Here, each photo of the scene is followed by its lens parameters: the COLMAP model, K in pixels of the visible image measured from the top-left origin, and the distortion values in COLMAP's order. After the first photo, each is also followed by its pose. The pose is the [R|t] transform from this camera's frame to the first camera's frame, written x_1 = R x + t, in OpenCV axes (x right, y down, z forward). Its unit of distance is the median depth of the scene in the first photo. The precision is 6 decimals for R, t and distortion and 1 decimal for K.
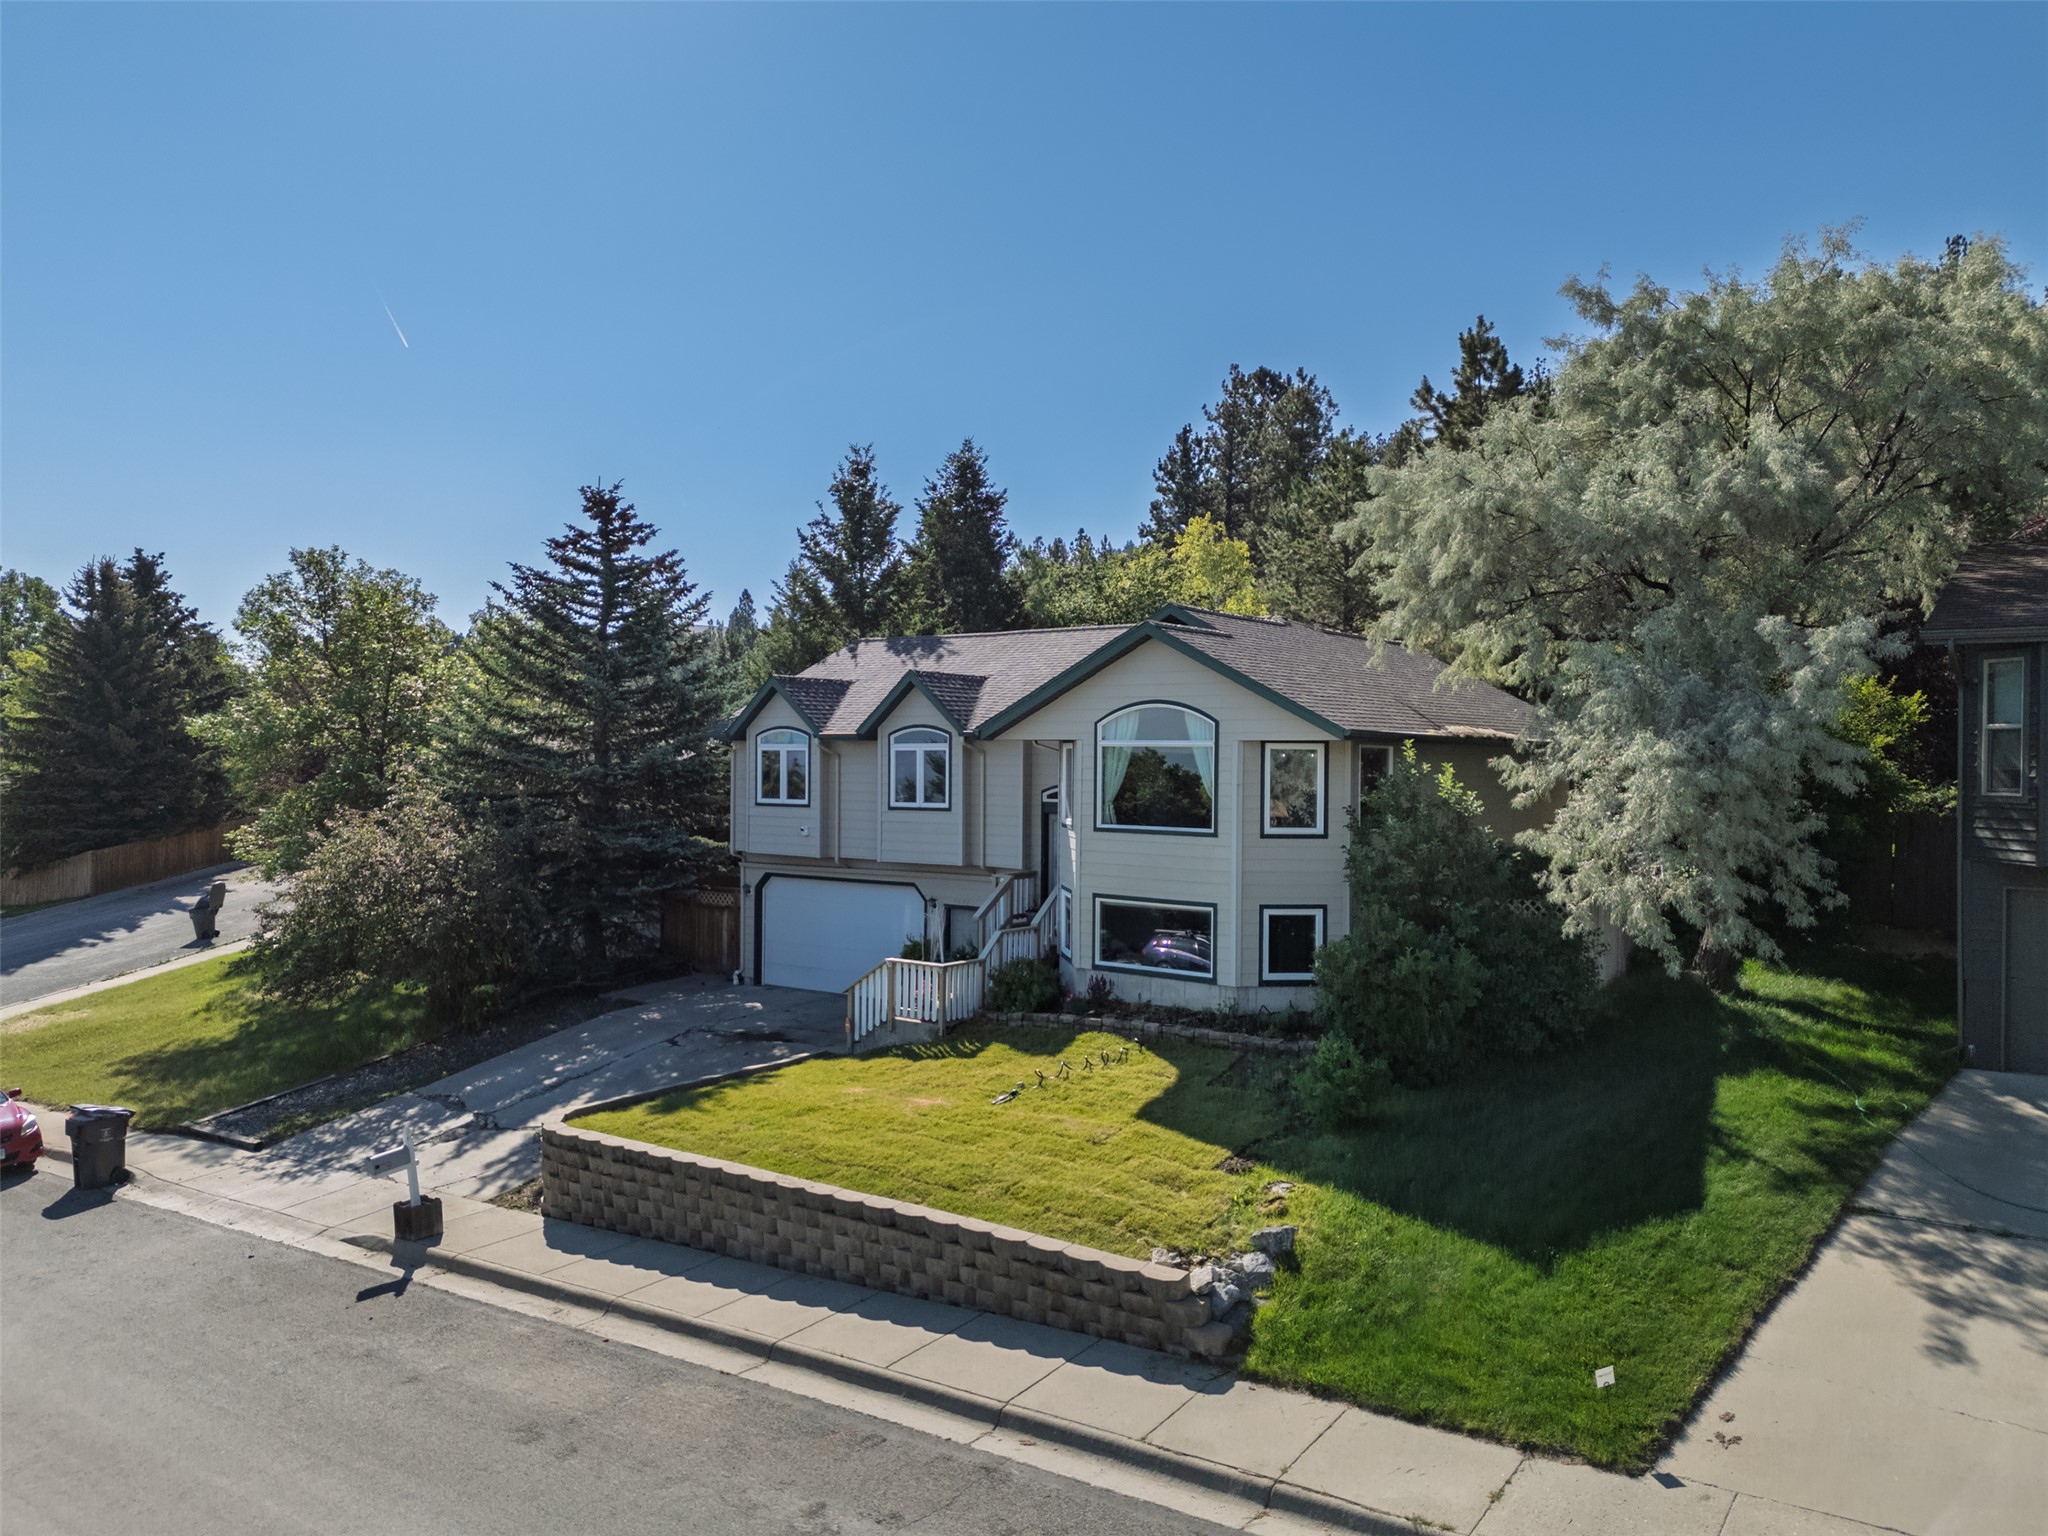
lens RADIAL K [[1503.7, 0, 1024.0], [0, 1503.7, 768.0], [0, 0, 1]] dist [0.058807, -0.044050]
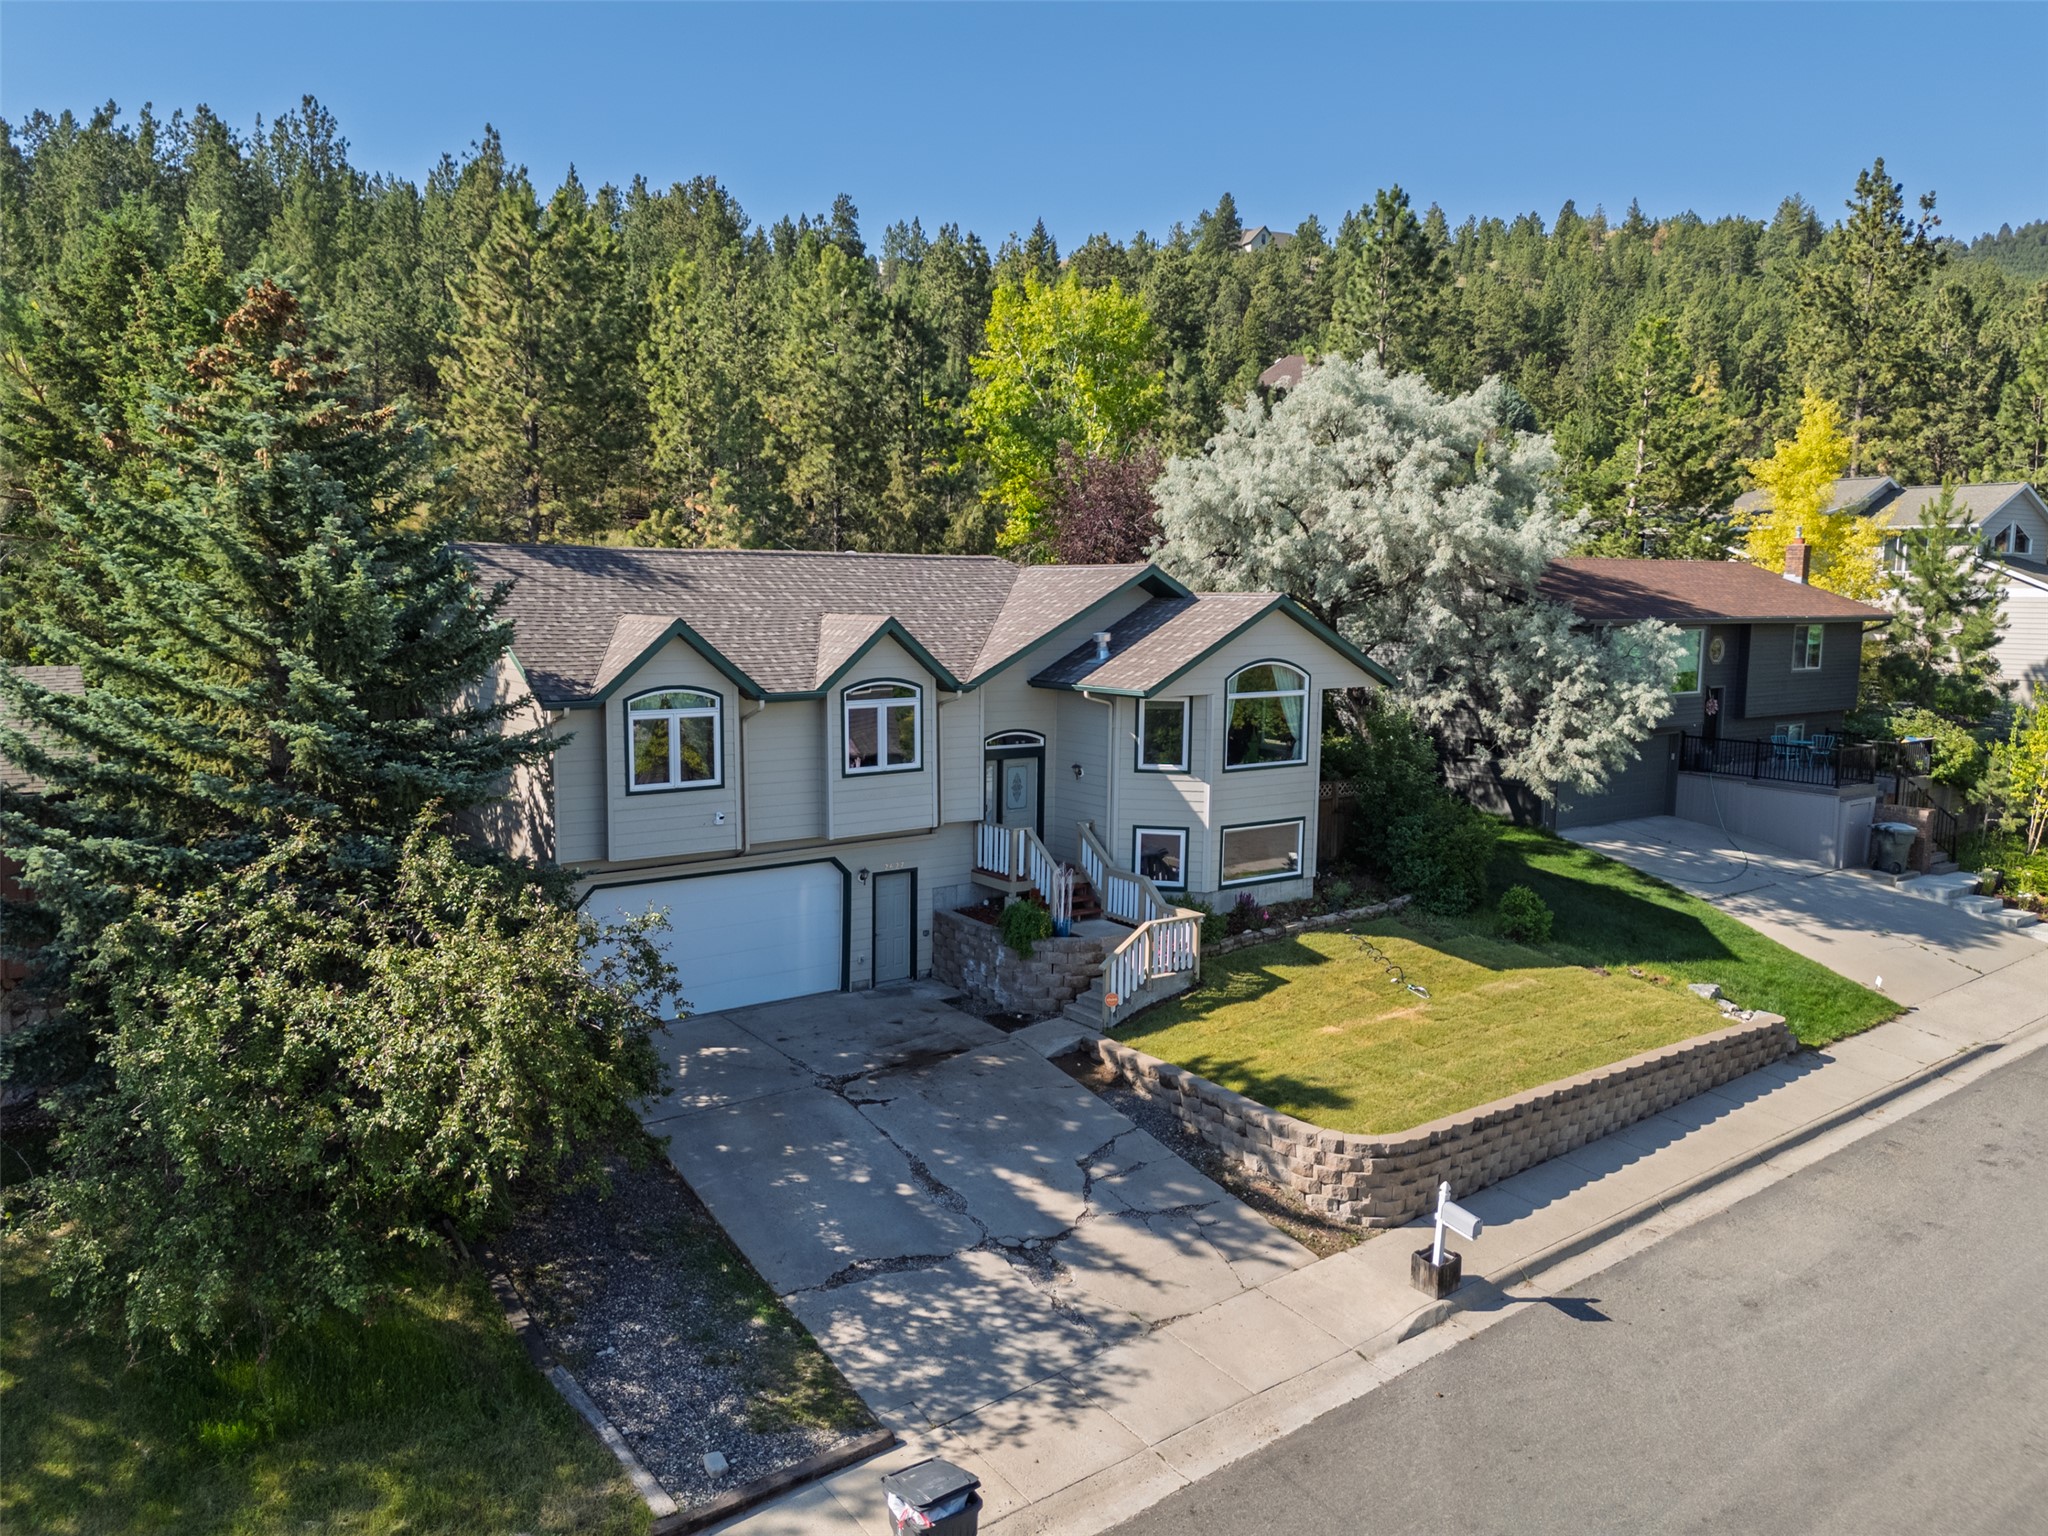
lens RADIAL K [[1503.7, 0, 1024.0], [0, 1503.7, 768.0], [0, 0, 1]] dist [0.058807, -0.044050]
pose [[0.290146, -0.125765, 0.948683, -1.197247], [0.000187, 0.991334, 0.131362, -0.124525], [-0.956982, -0.037936, 0.287655, 0.888751]]
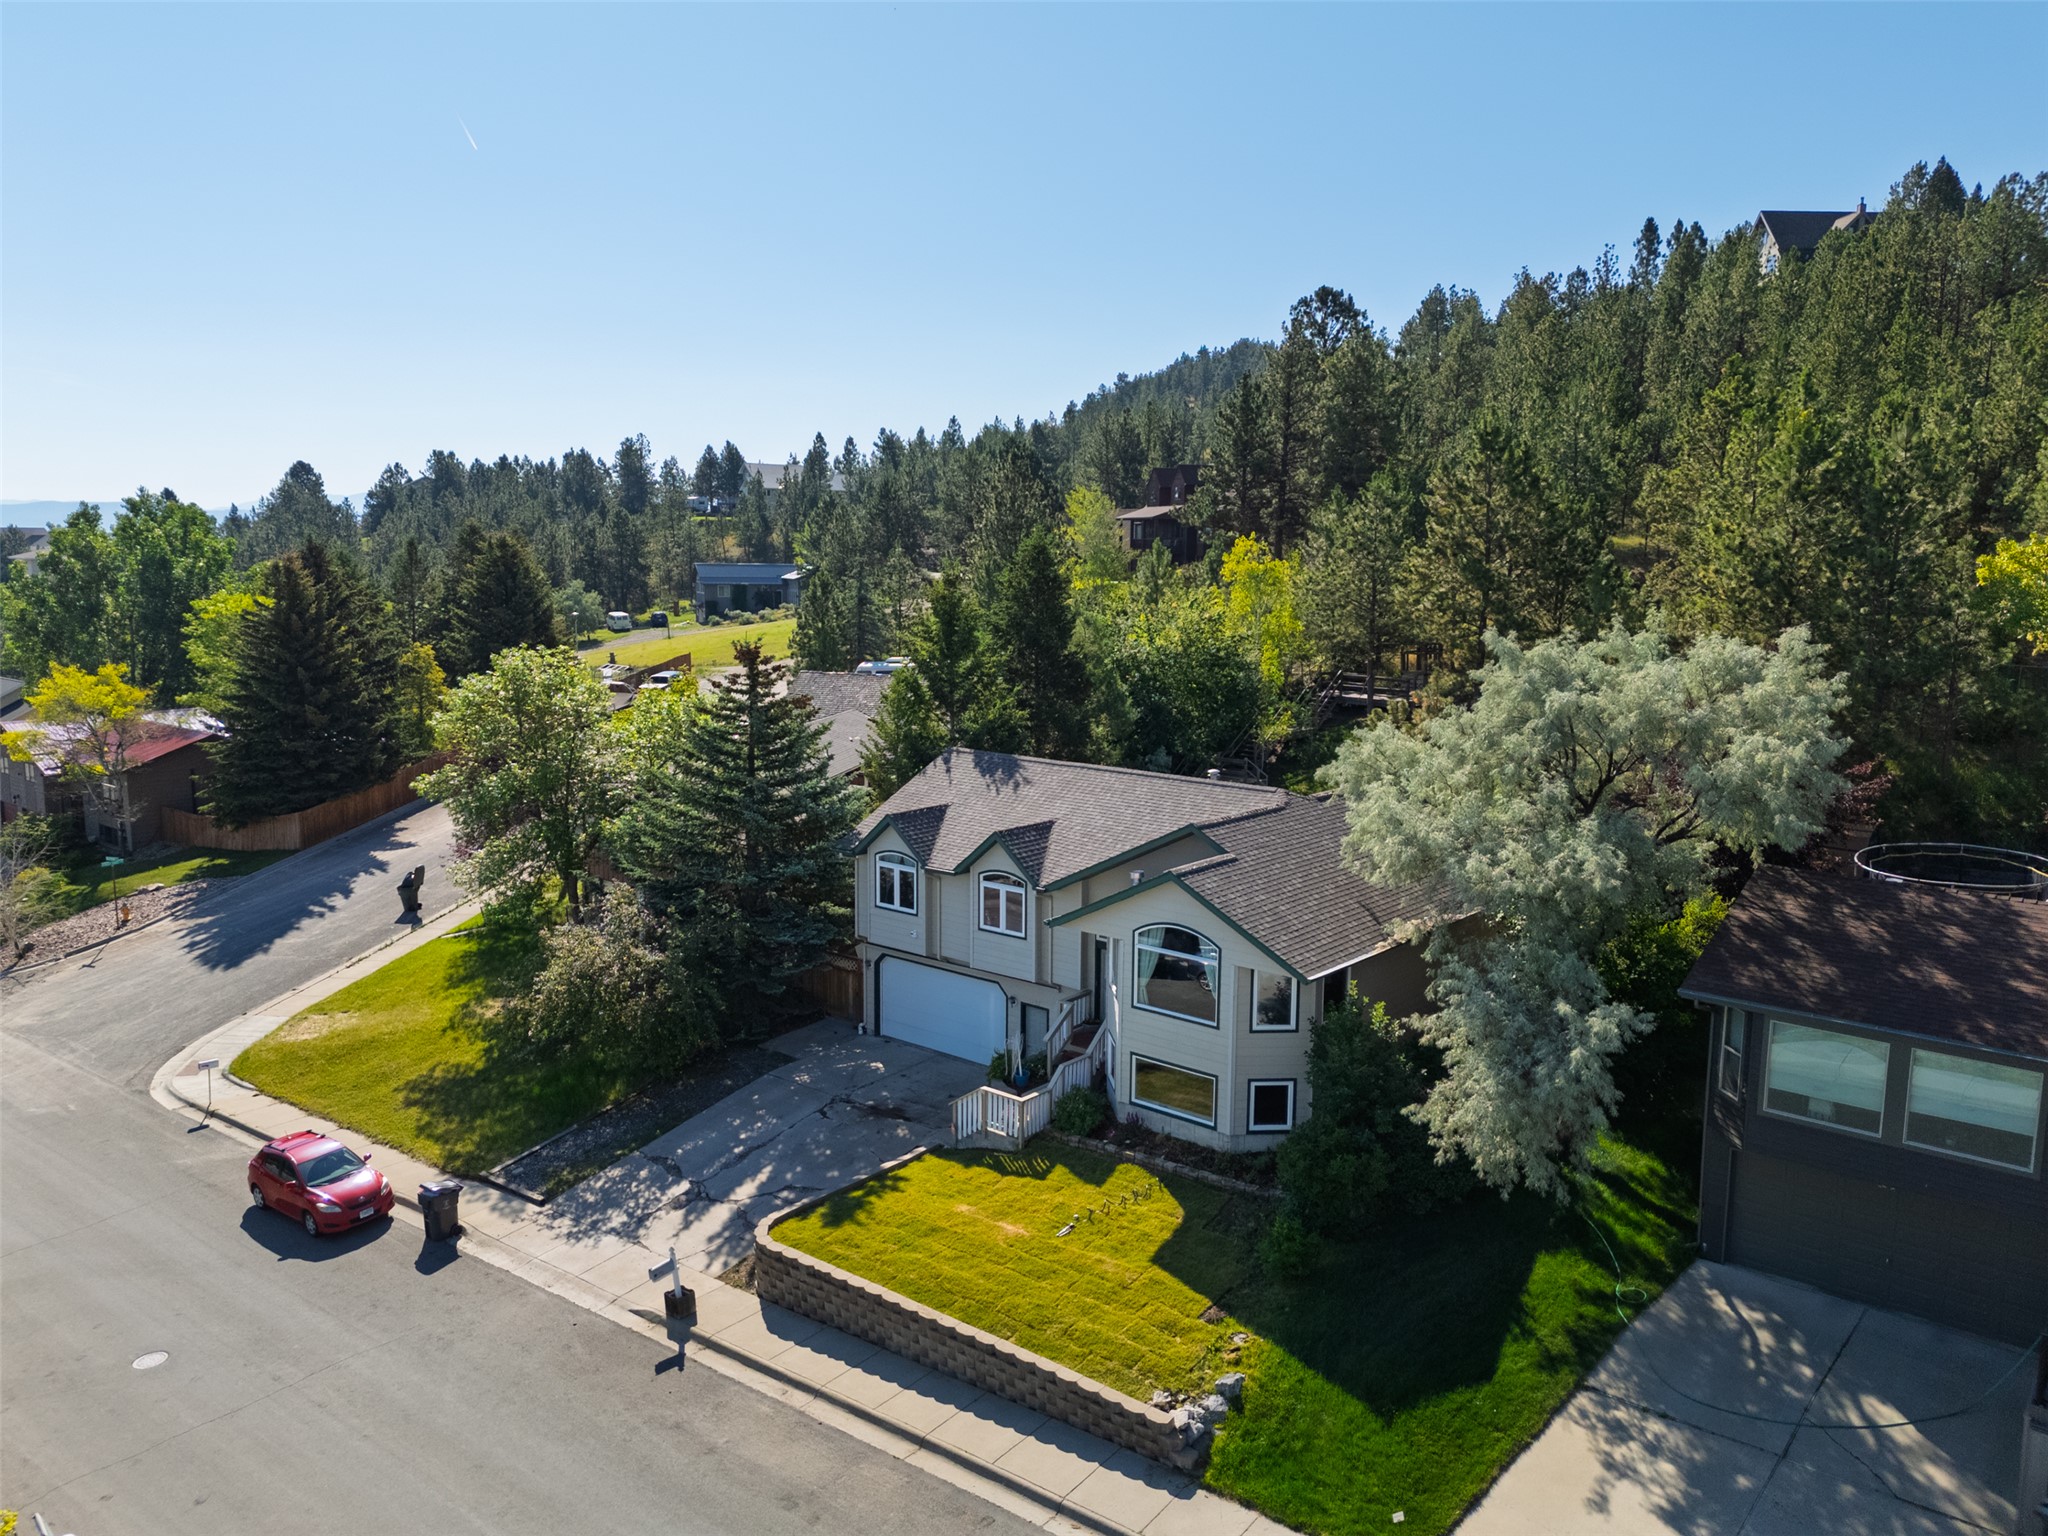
lens RADIAL K [[1524.2, 0, 1020.4], [0, 1524.2, 741.2], [0, 0, 1]] dist [0.038454, -0.008047]
pose [[0.998843, 0.006313, -0.047679, 0.010652], [-0.000197, 0.991875, 0.127217, -0.412968], [0.048094, -0.127060, 0.990728, -0.392534]]
